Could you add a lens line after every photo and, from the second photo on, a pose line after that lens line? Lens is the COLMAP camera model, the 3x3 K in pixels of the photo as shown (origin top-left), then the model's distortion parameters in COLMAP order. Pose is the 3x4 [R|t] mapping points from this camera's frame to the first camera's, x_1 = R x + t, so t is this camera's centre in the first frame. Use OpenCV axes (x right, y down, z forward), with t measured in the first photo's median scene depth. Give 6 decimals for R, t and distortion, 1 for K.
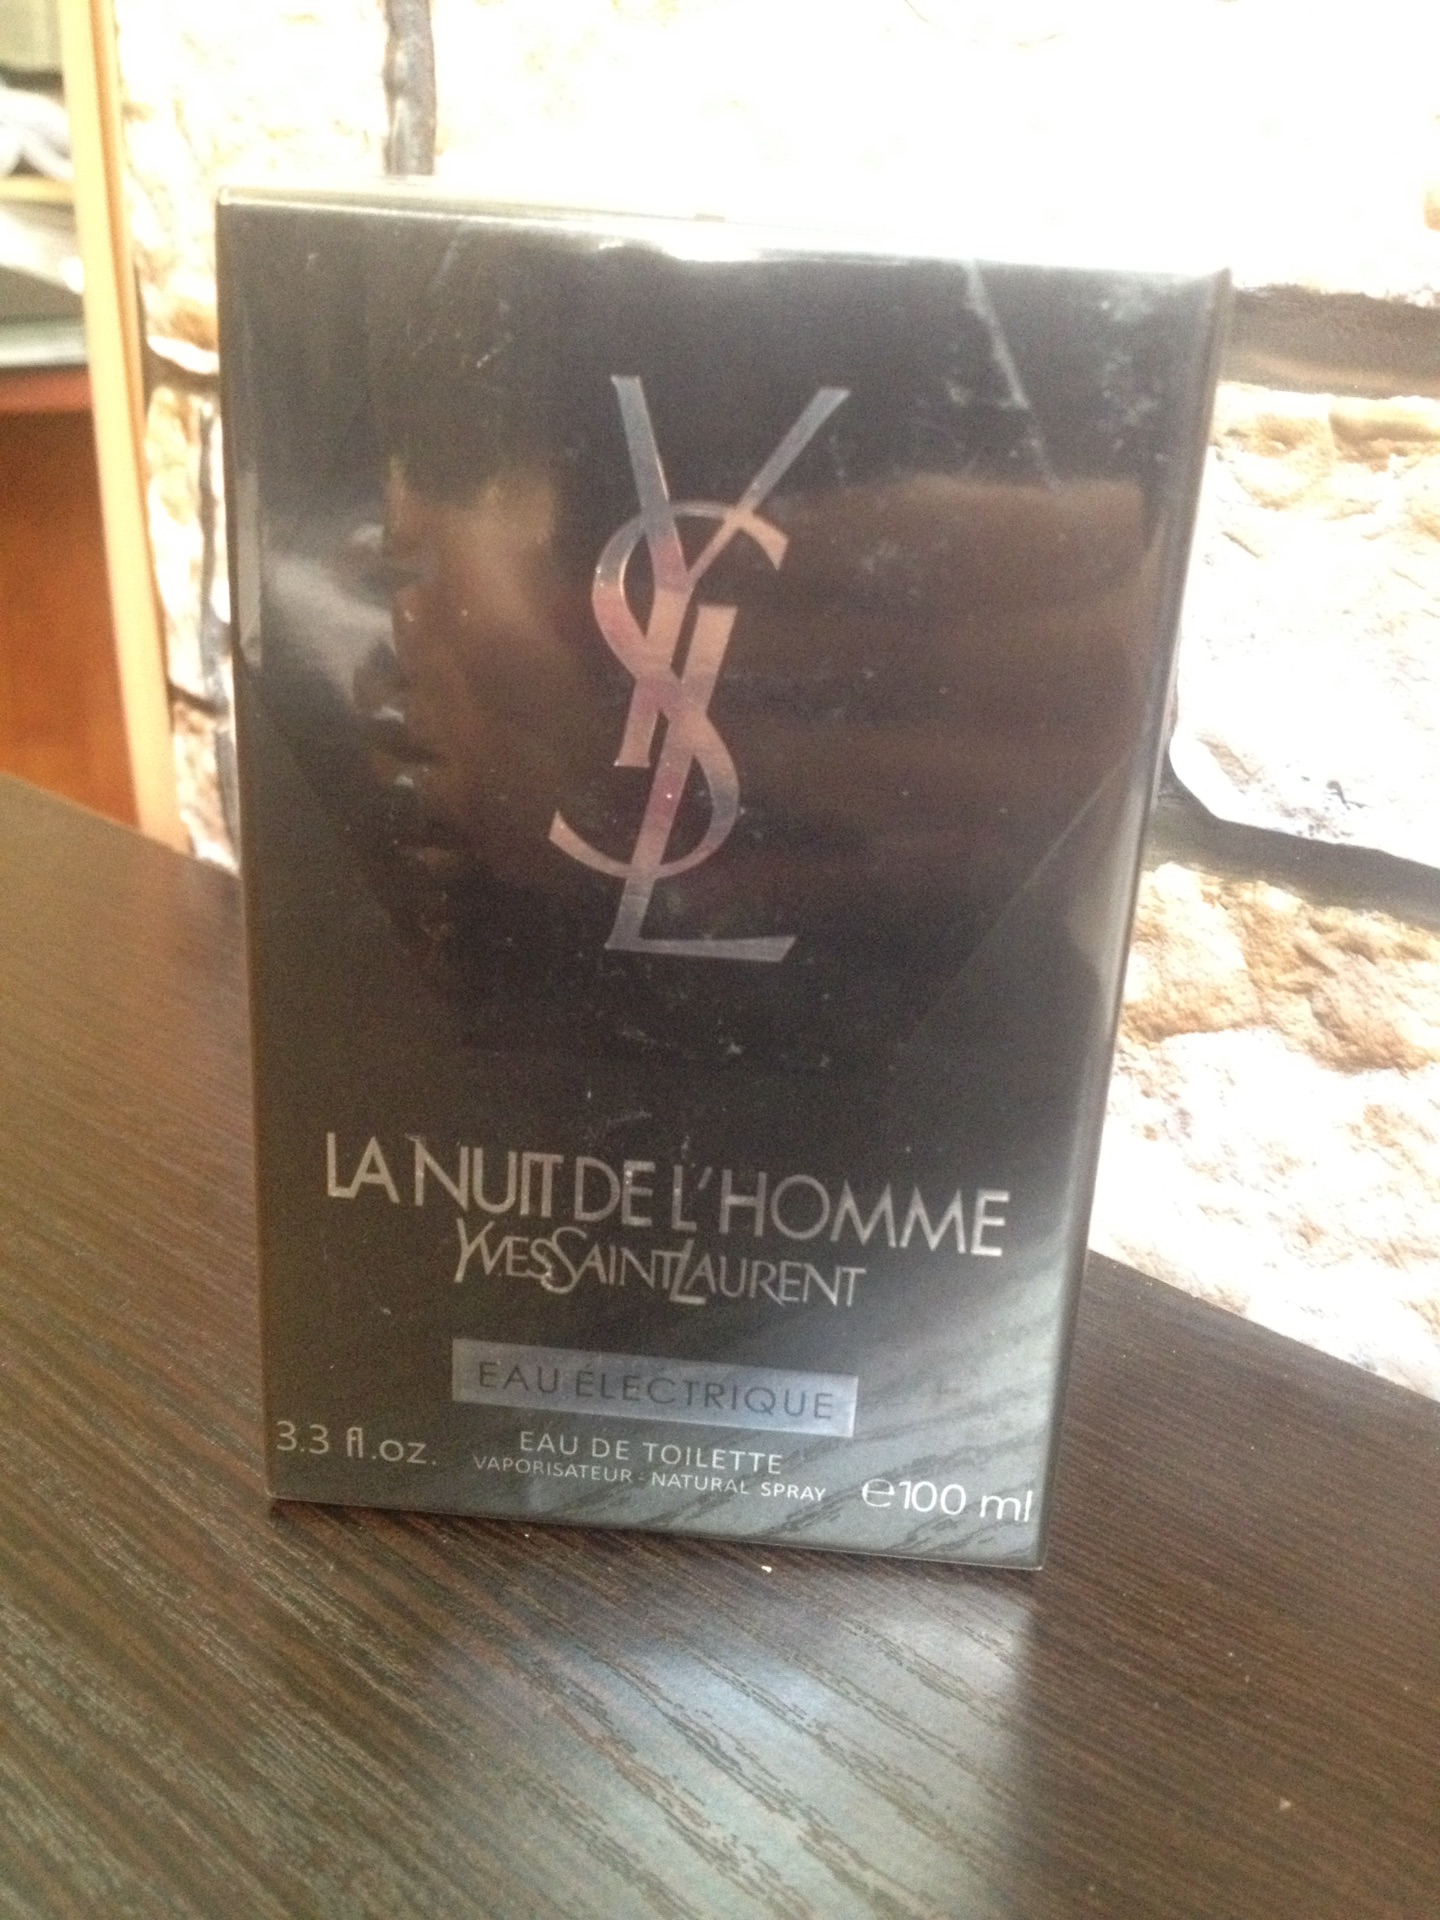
lens RADIAL K [[1847.8, 0, 716.0], [0, 1847.8, 956.7], [0, 0, 1]] dist [-0.044338, 0.000000]
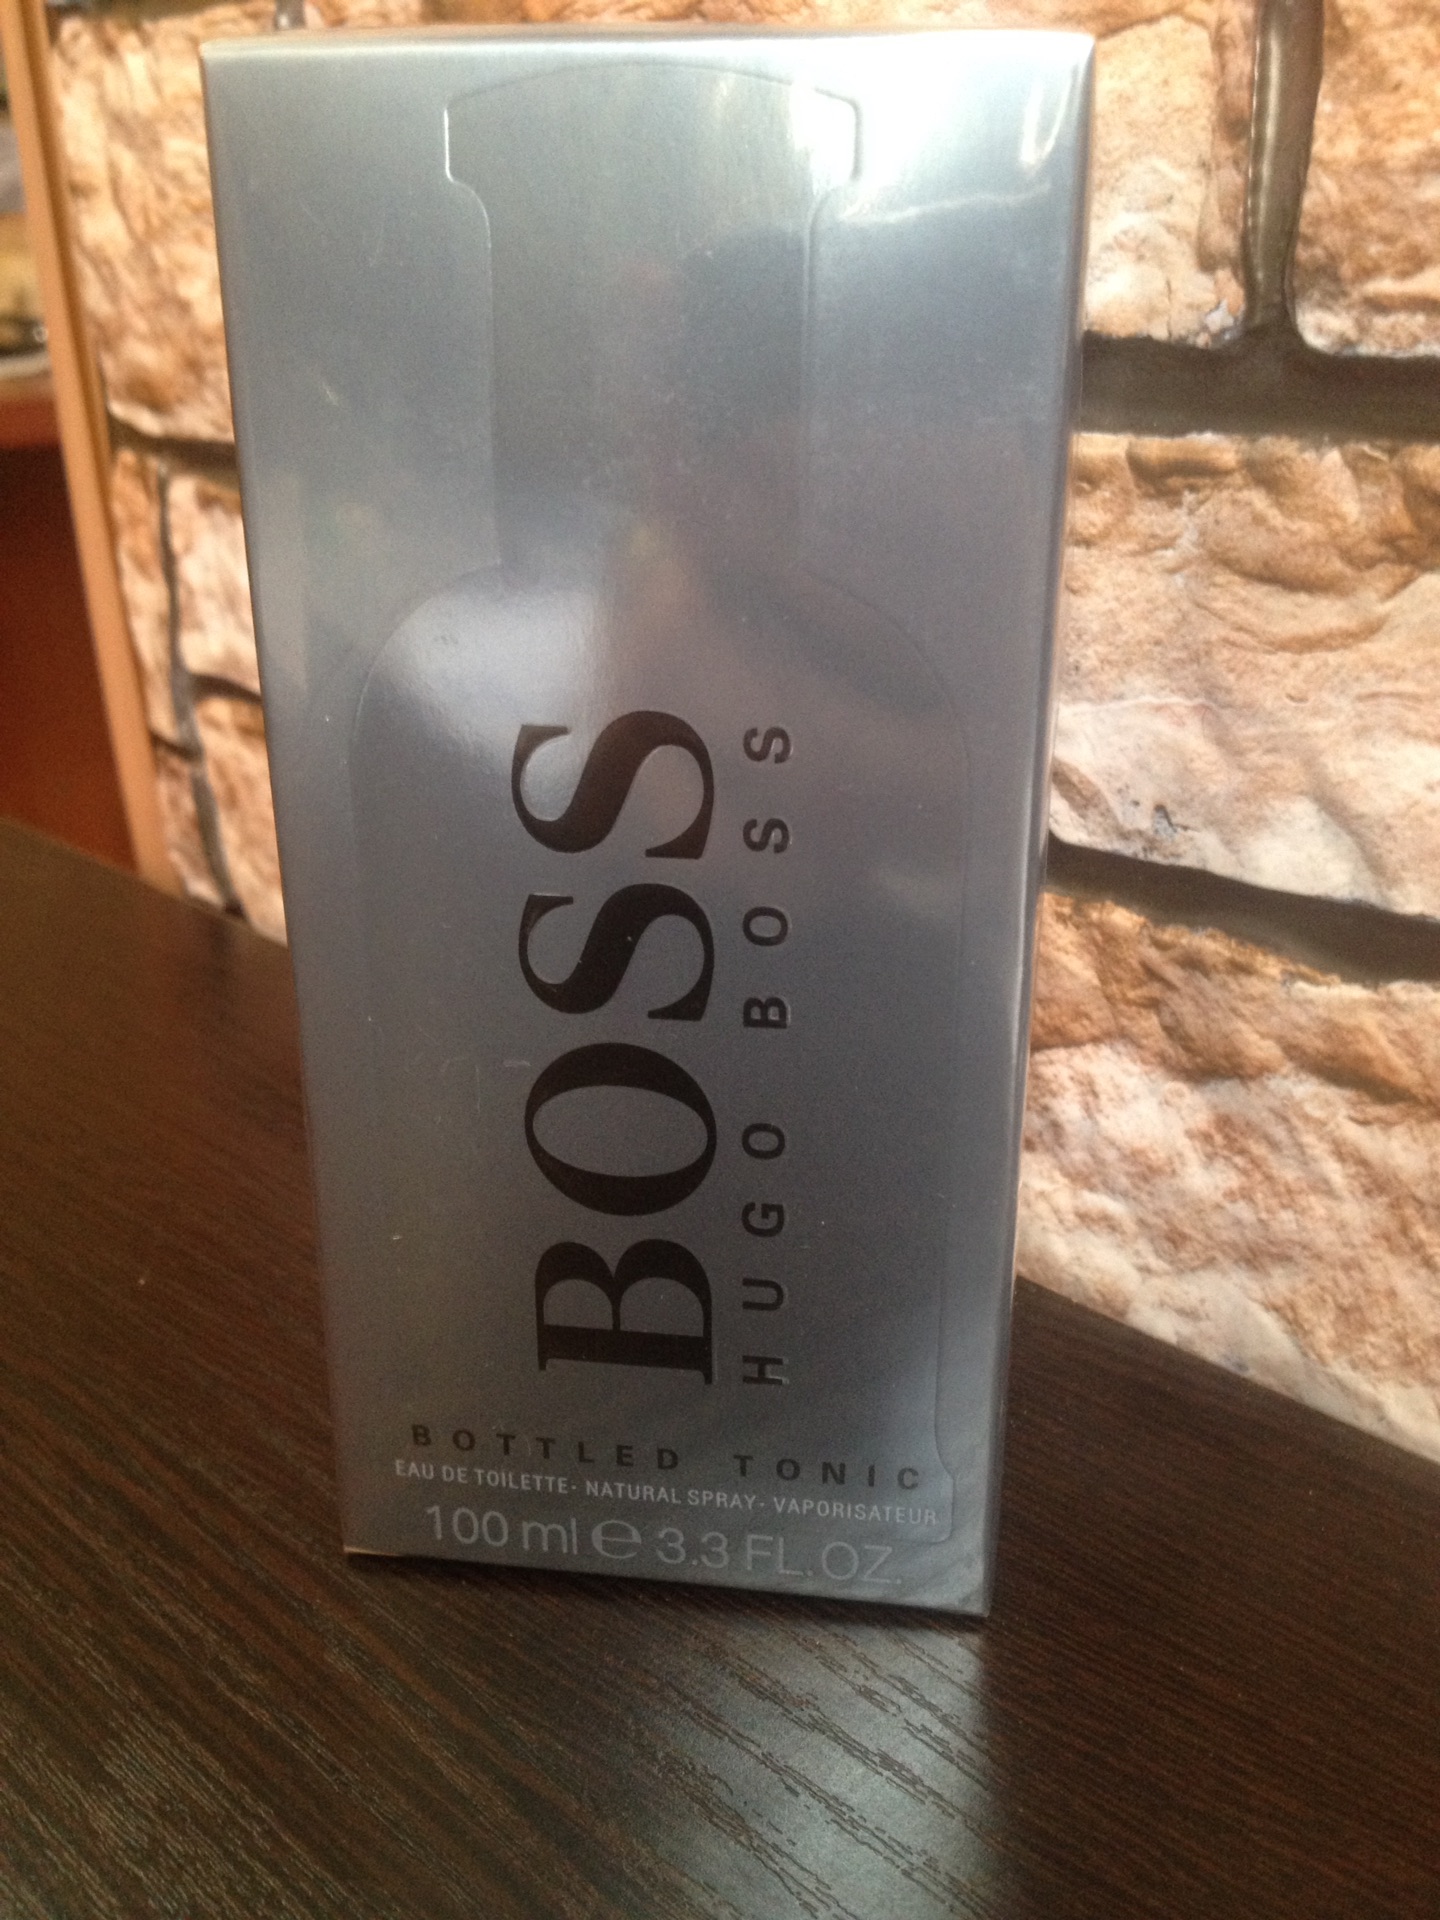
lens RADIAL K [[1847.8, 0, 732.3], [0, 1847.8, 948.7], [0, 0, 1]] dist [-0.044338, 0.000000]
pose [[0.997724, -0.038503, -0.055362, 0.147709], [0.038789, 0.999239, 0.004113, -0.027230], [0.055161, -0.006251, 0.998458, -0.044996]]
